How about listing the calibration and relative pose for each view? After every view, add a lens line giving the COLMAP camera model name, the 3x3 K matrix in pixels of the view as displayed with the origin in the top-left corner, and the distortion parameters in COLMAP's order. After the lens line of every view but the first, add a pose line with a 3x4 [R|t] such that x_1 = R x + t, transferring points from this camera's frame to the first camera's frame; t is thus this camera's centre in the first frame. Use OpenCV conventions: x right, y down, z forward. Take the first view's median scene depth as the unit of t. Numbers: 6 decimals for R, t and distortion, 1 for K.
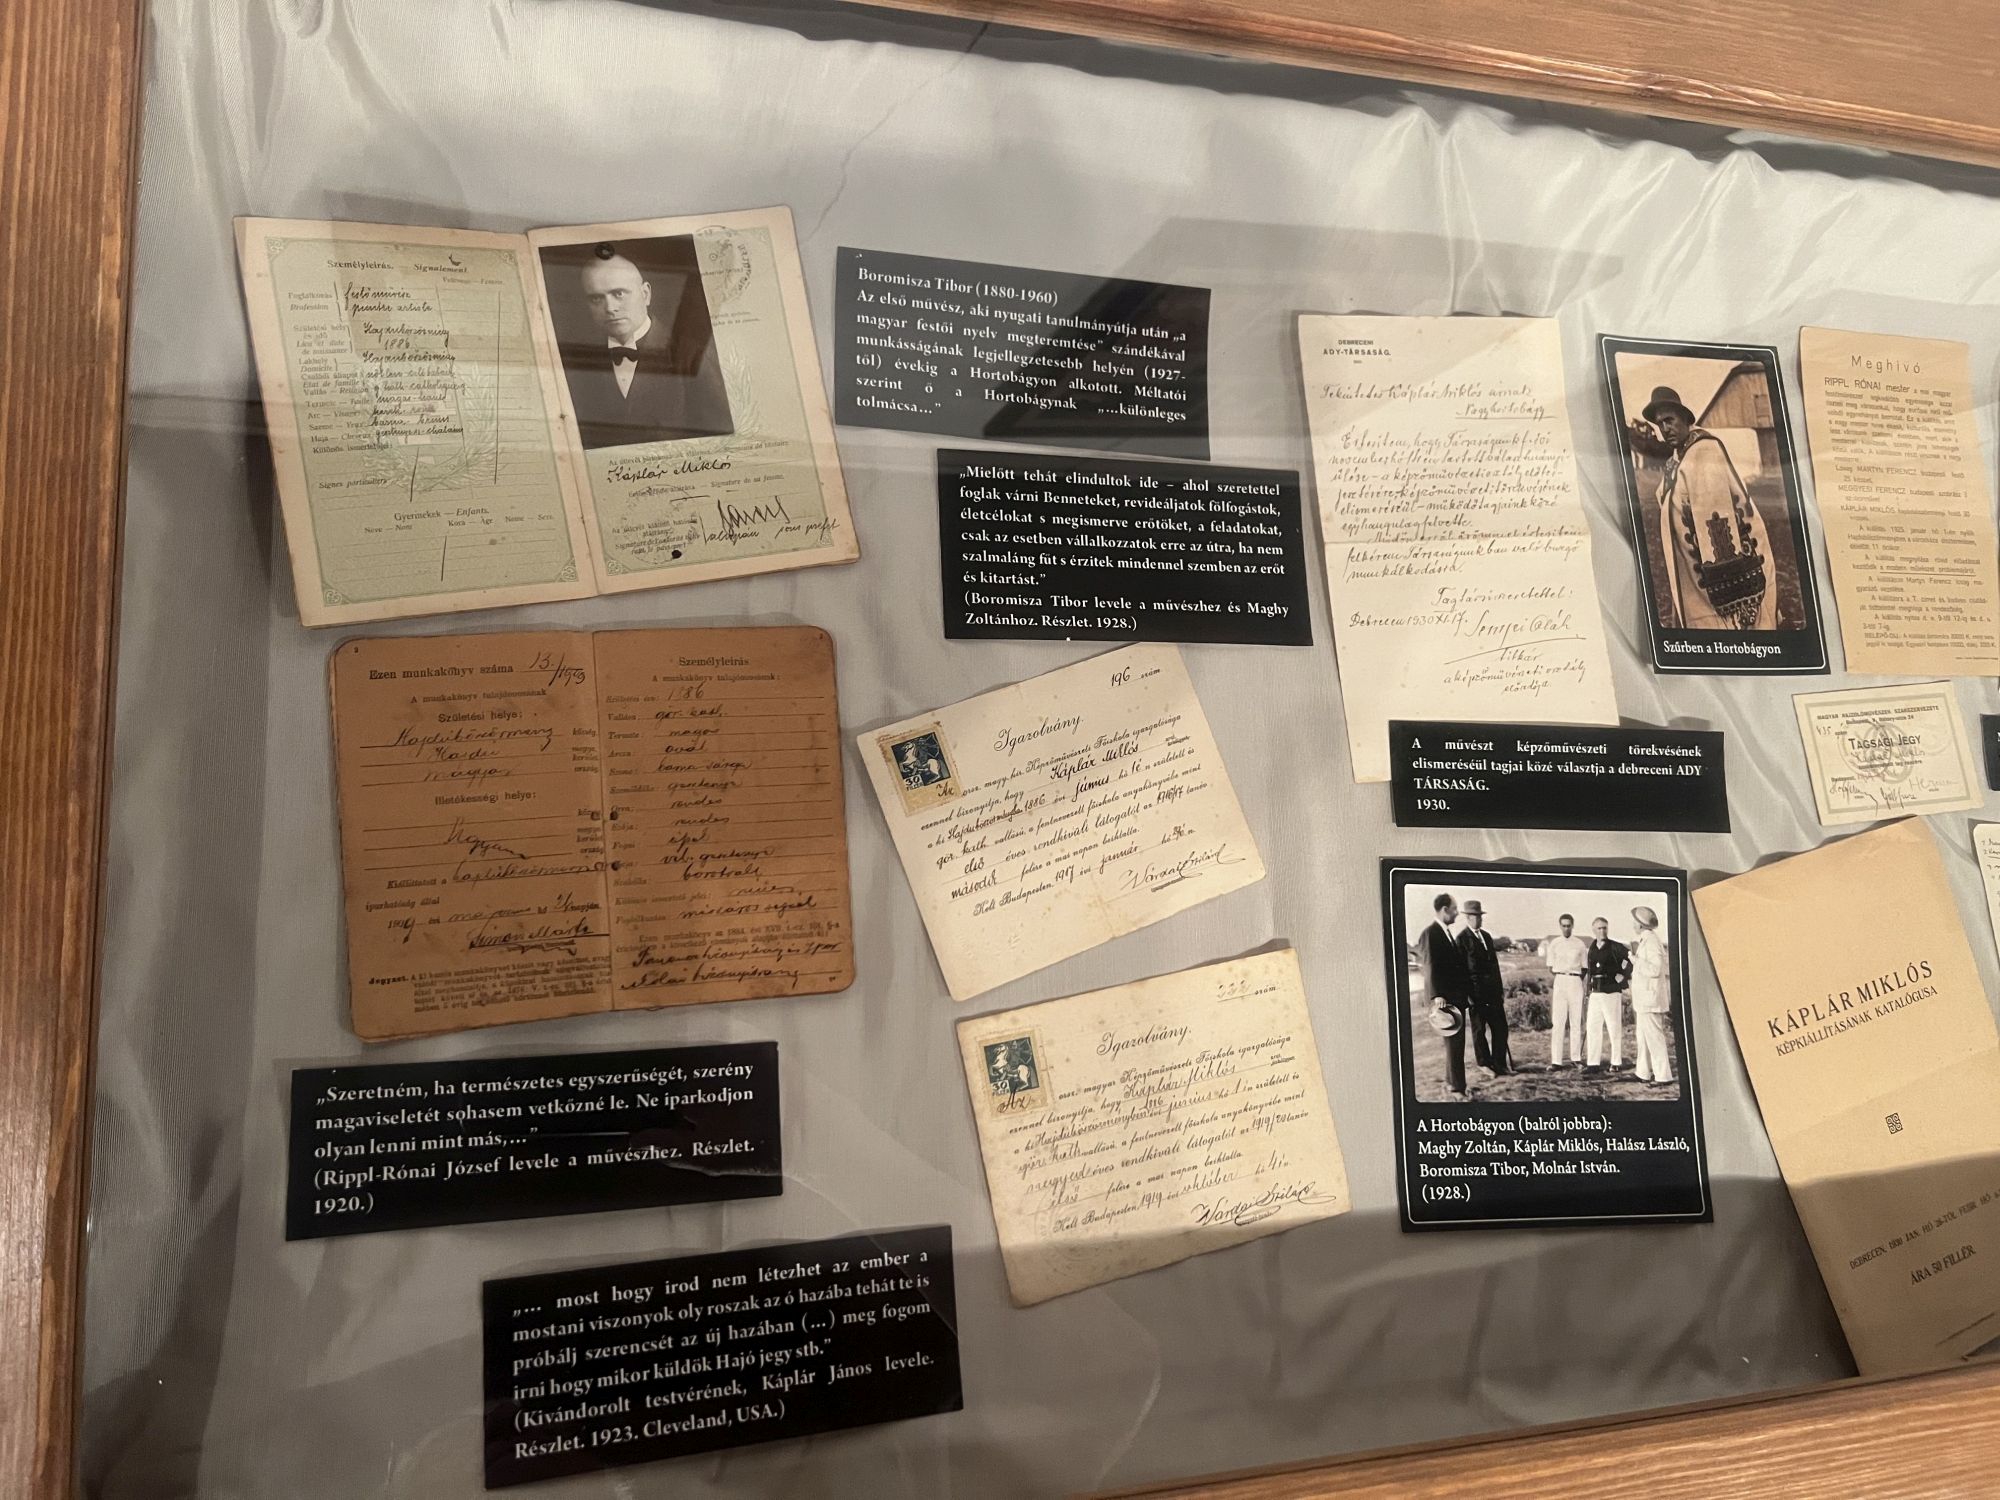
lens RADIAL K [[1516.7, 0, 996.9], [0, 1516.7, 737.4], [0, 0, 1]] dist [0.034514, -0.038237]
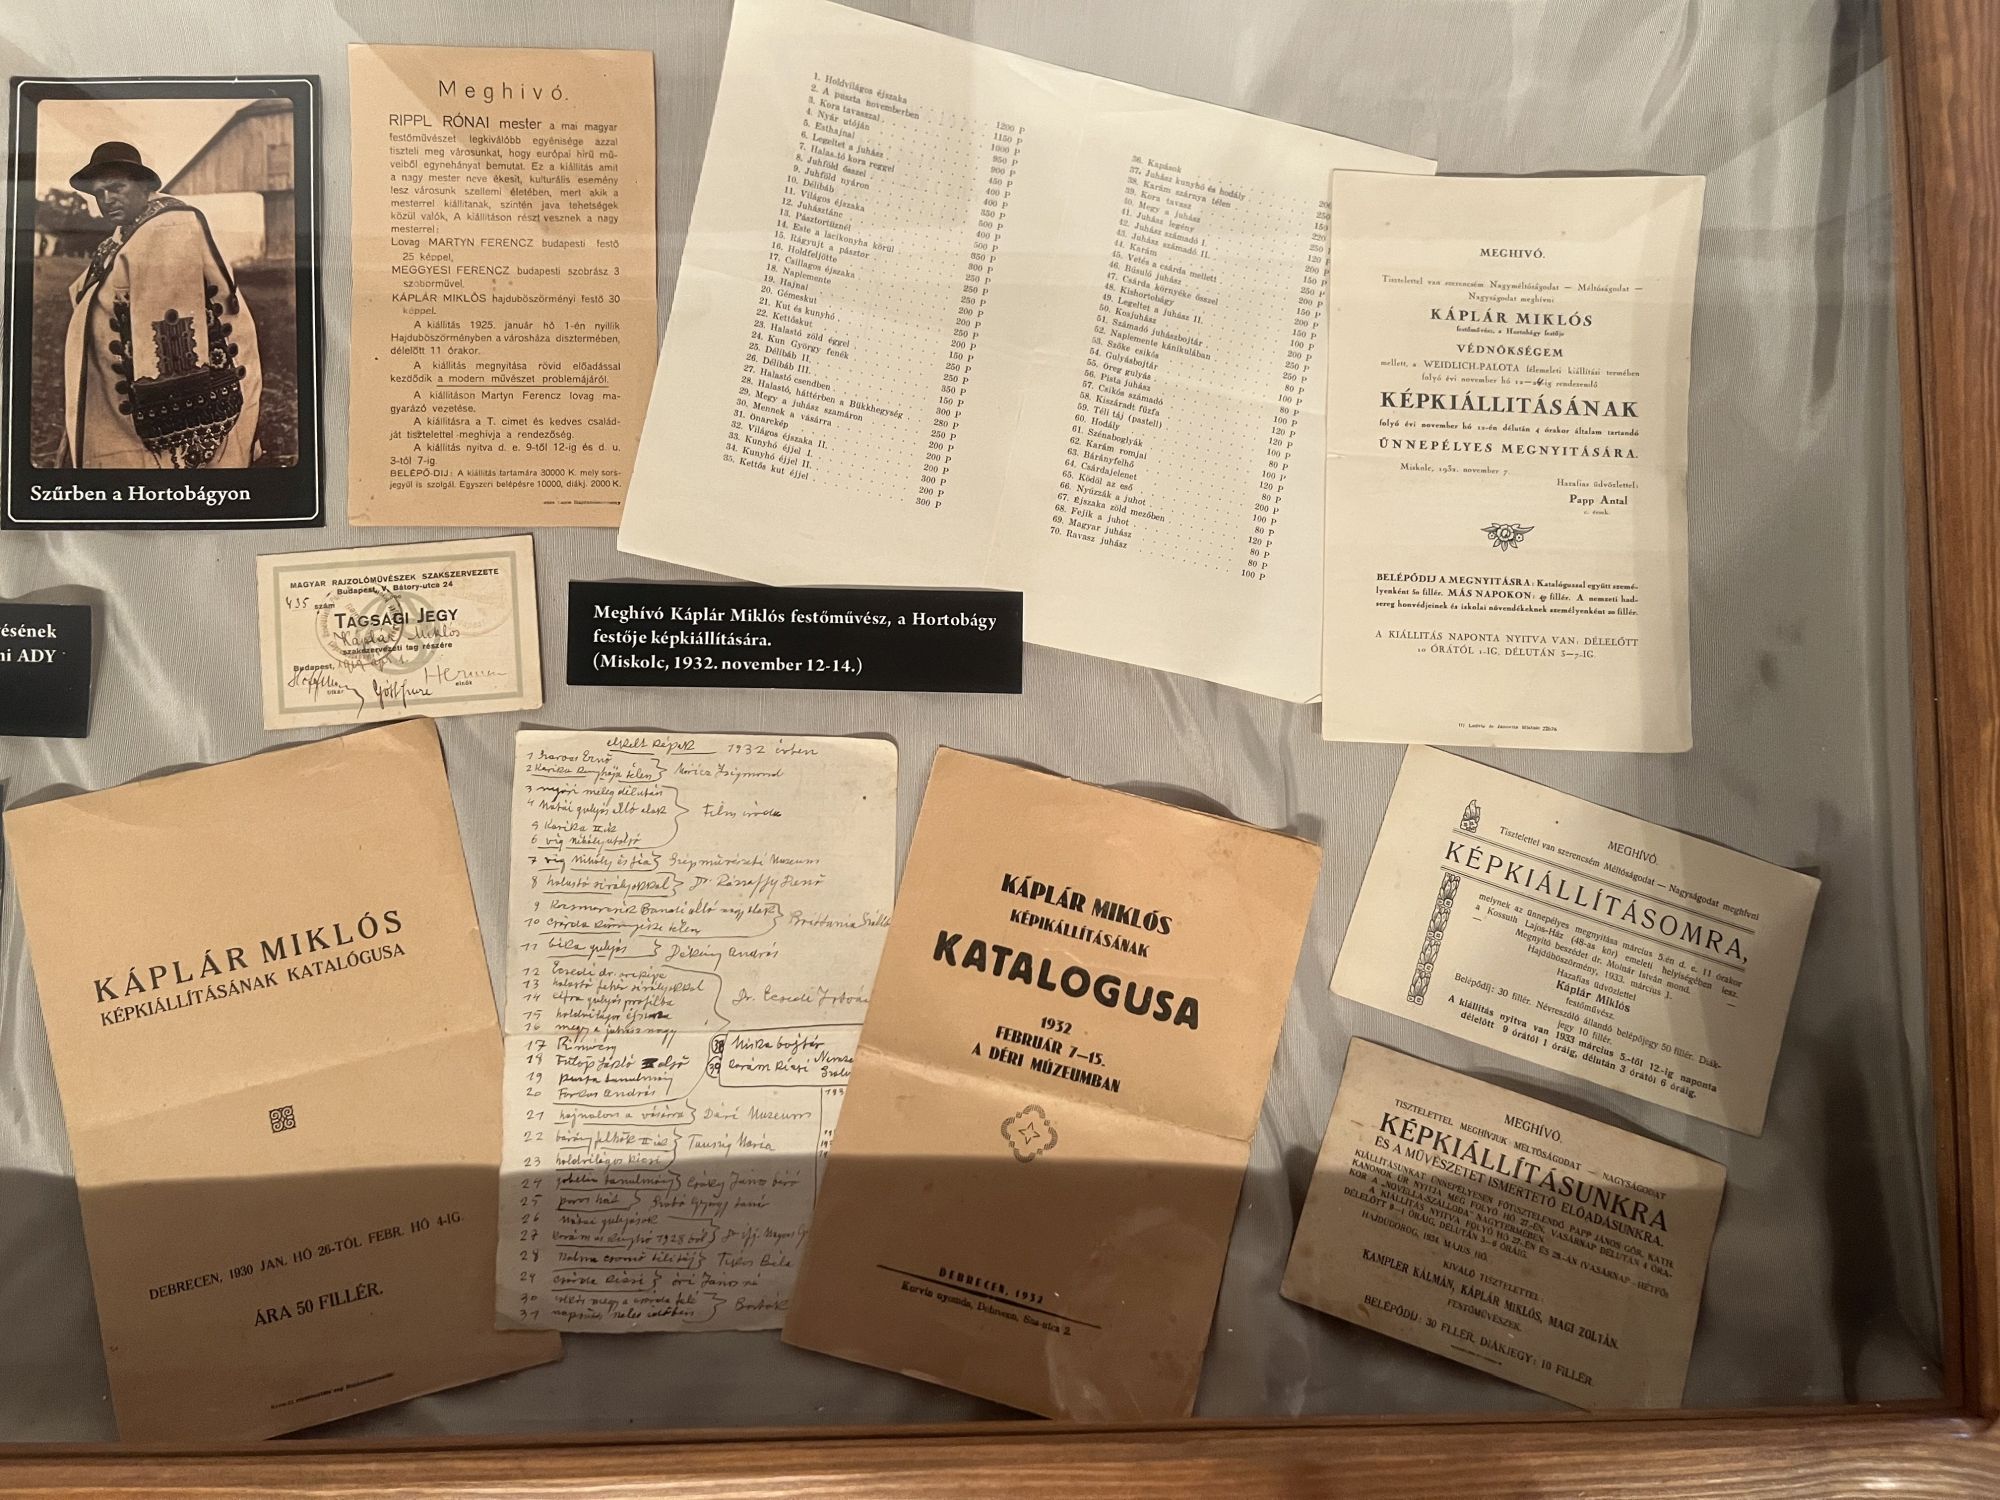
lens RADIAL K [[1516.7, 0, 997.2], [0, 1516.7, 757.7], [0, 0, 1]] dist [0.034514, -0.038237]
pose [[0.969821, 0.025816, -0.242447, 1.045843], [0.001716, 0.993631, 0.112667, -0.012552], [0.243812, -0.109683, 0.963600, 0.346472]]
